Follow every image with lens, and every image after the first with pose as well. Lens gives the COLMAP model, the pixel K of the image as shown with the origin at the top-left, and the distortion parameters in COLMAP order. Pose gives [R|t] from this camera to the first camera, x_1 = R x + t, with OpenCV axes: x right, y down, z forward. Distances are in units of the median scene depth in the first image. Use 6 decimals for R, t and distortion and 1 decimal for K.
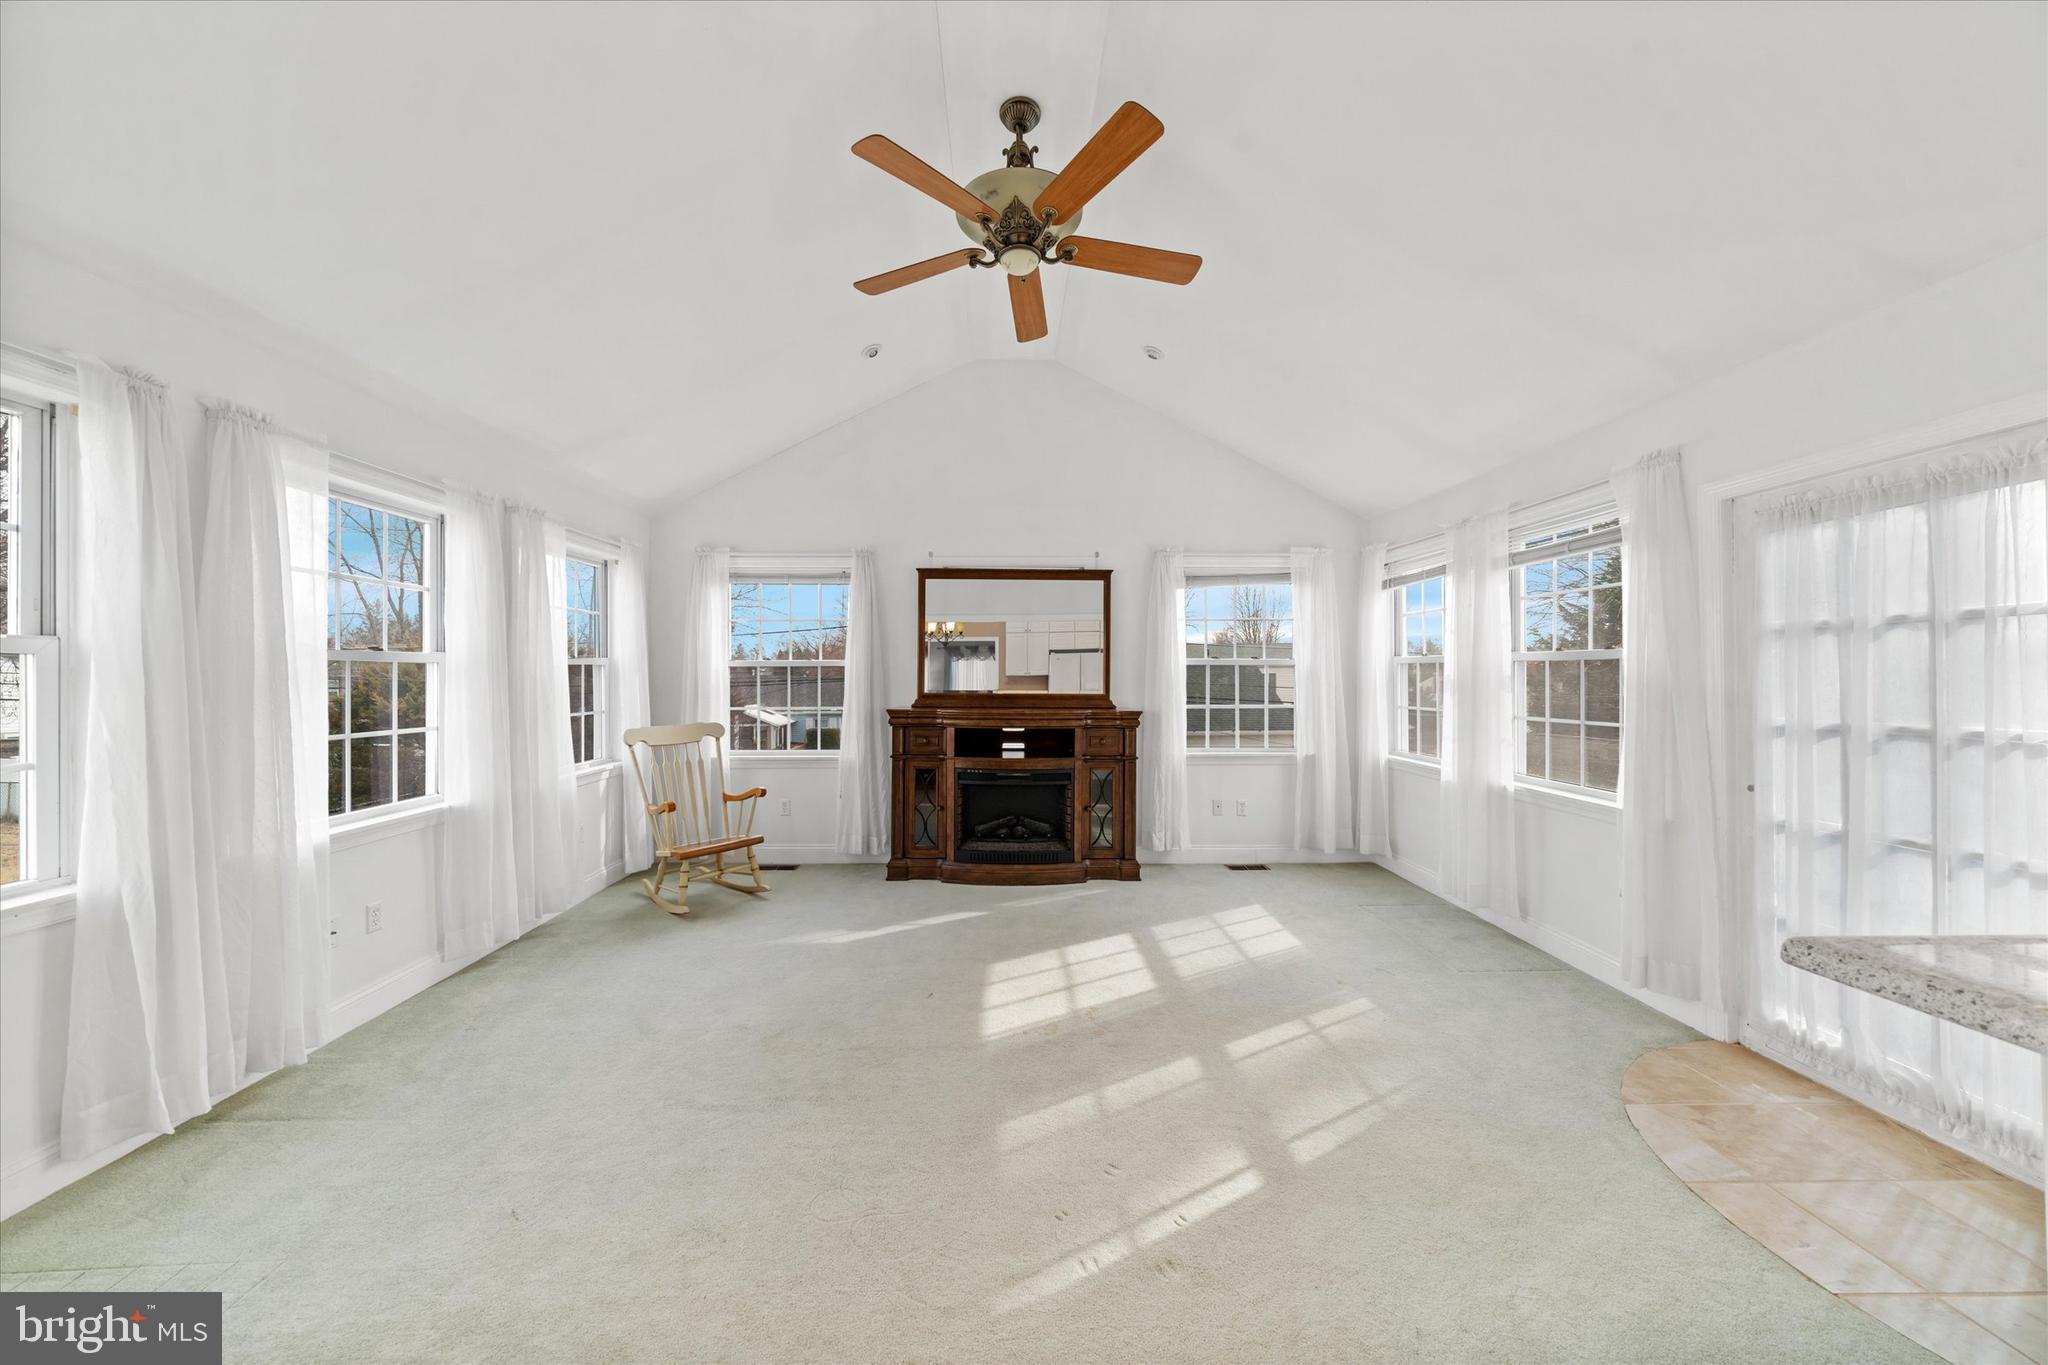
lens RADIAL K [[708.5, 0, 1023.2], [0, 708.5, 677.1], [0, 0, 1]] dist [-0.001600, -0.000067]
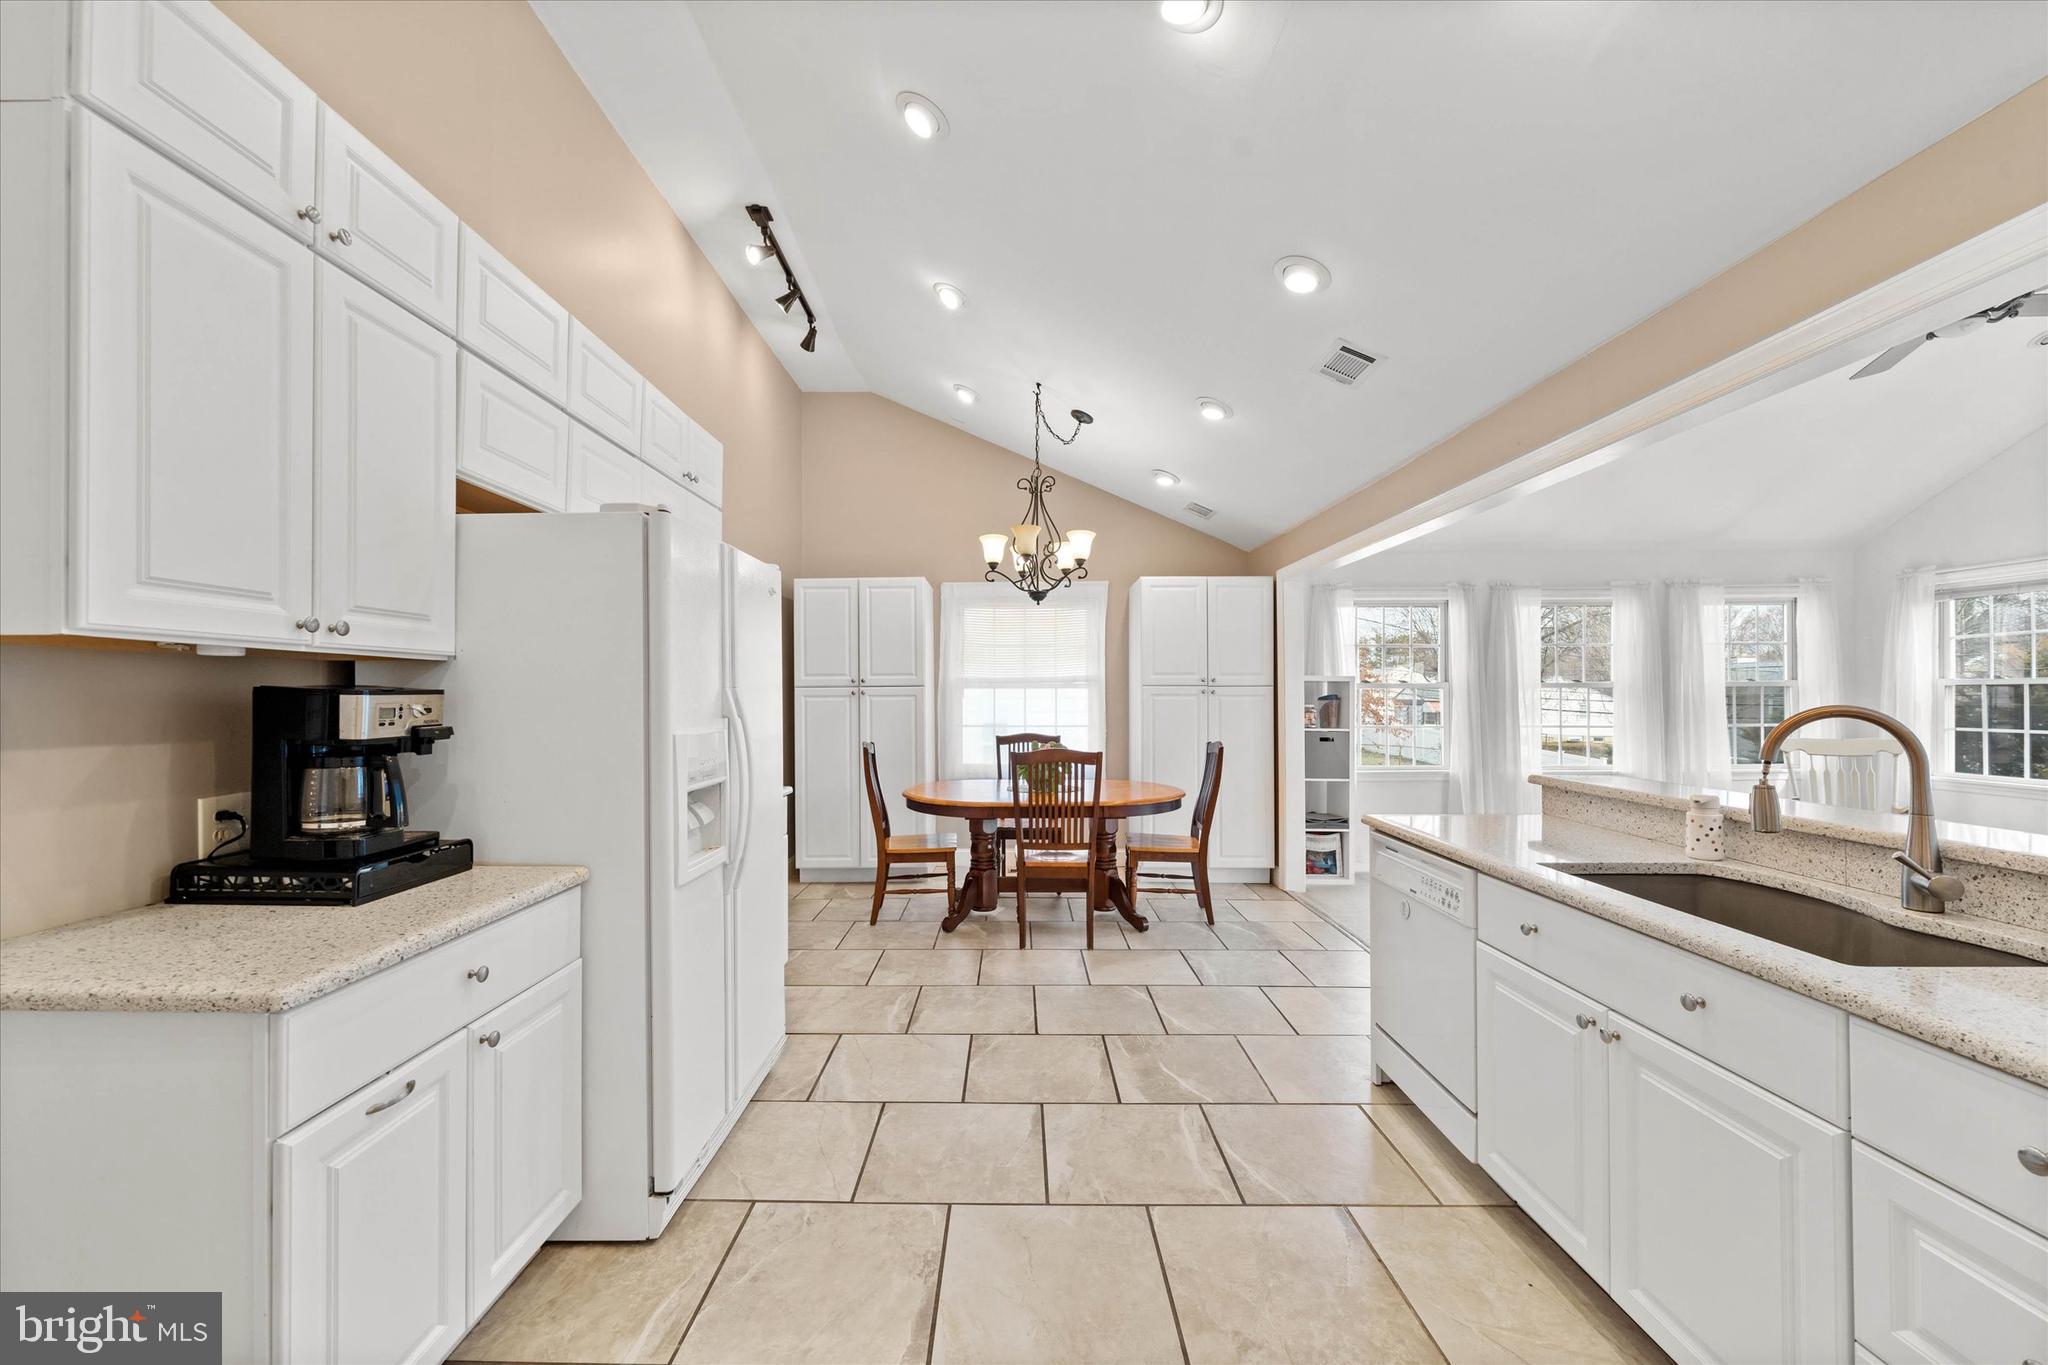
lens RADIAL K [[790.3, 0, 1026.5], [0, 790.3, 694.0], [0, 0, 1]] dist [-0.002039, 0.000104]
pose [[-0.013461, -0.005314, -0.999895, 0.773909], [0.000507, 0.999986, -0.005322, 0.000858], [0.999909, -0.000578, -0.013458, -0.271737]]
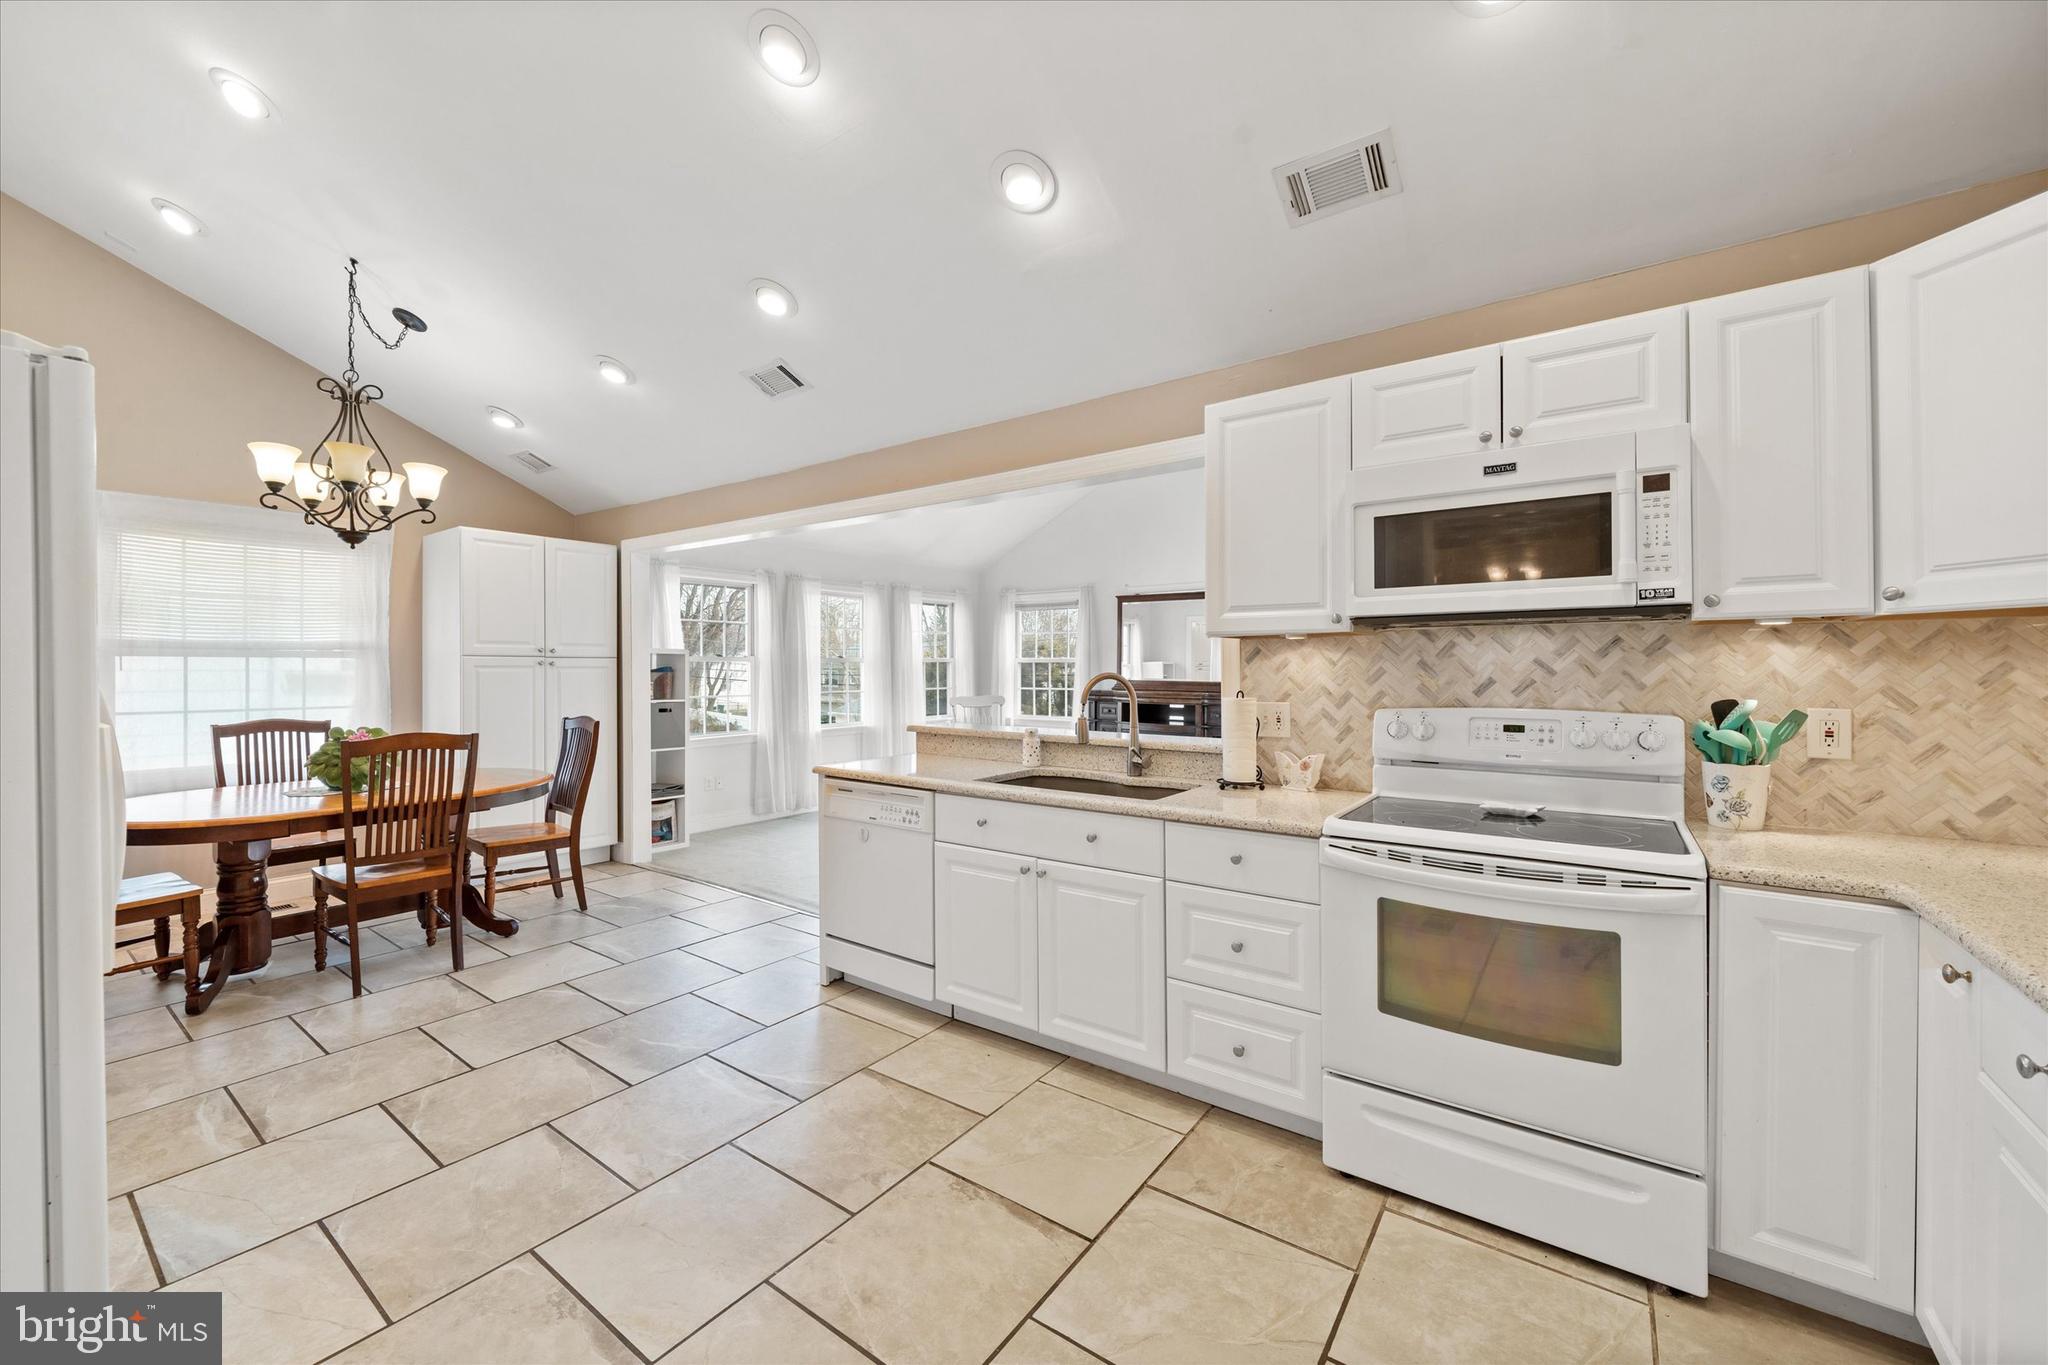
lens RADIAL K [[797.2, 0, 1019.8], [0, 797.2, 667.9], [0, 0, 1]] dist [-0.002503, -0.000453]
pose [[0.806098, -0.003368, -0.591773, 0.750905], [0.002146, 0.999994, -0.002769, 0.002048], [0.591779, 0.000962, 0.806100, -0.517804]]
